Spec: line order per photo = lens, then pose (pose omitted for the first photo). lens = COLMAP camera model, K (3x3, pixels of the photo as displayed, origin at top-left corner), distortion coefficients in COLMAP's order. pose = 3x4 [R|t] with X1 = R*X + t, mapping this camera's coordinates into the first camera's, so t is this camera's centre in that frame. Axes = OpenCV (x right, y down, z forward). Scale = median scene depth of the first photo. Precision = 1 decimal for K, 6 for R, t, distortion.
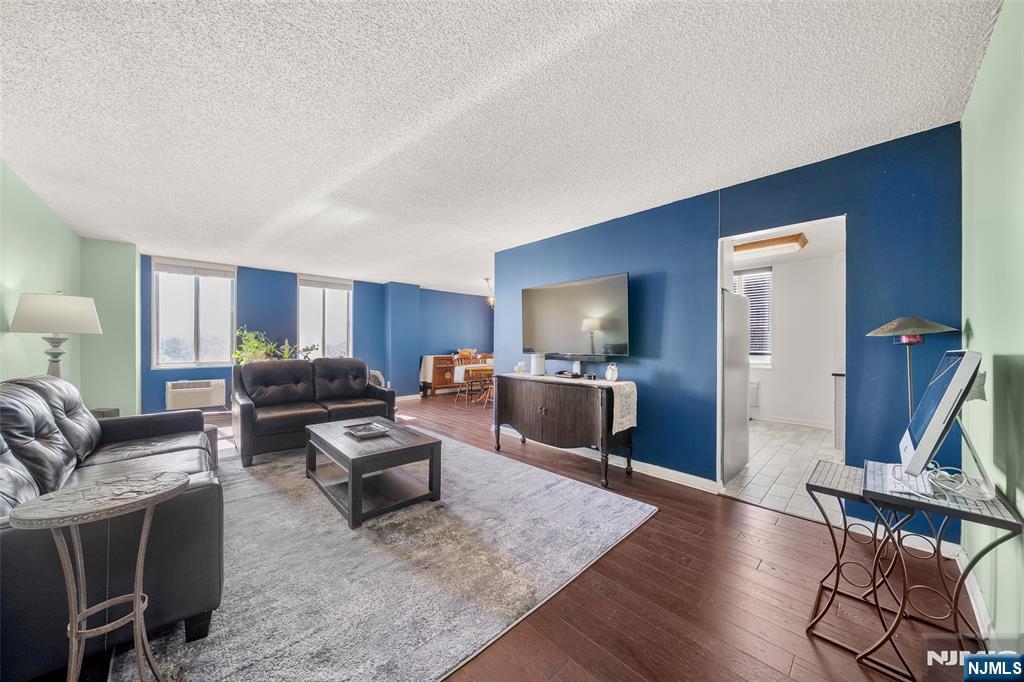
lens RADIAL K [[353.2, 0, 508.5], [0, 353.2, 341.8], [0, 0, 1]] dist [-0.005593, -0.000107]
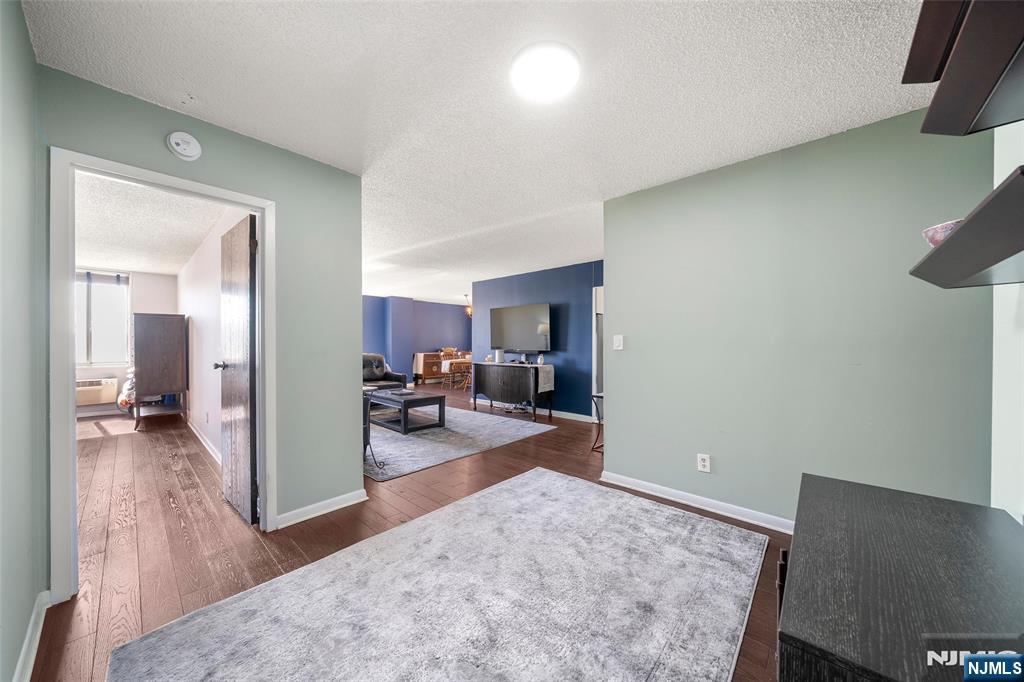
lens RADIAL K [[353.2, 0, 508.7], [0, 353.2, 343.7], [0, 0, 1]] dist [-0.005593, -0.000107]
pose [[0.997541, -0.003089, 0.070018, 0.010442], [0.002634, 0.999975, 0.006589, -0.003823], [-0.070036, -0.006389, 0.997524, -0.573514]]
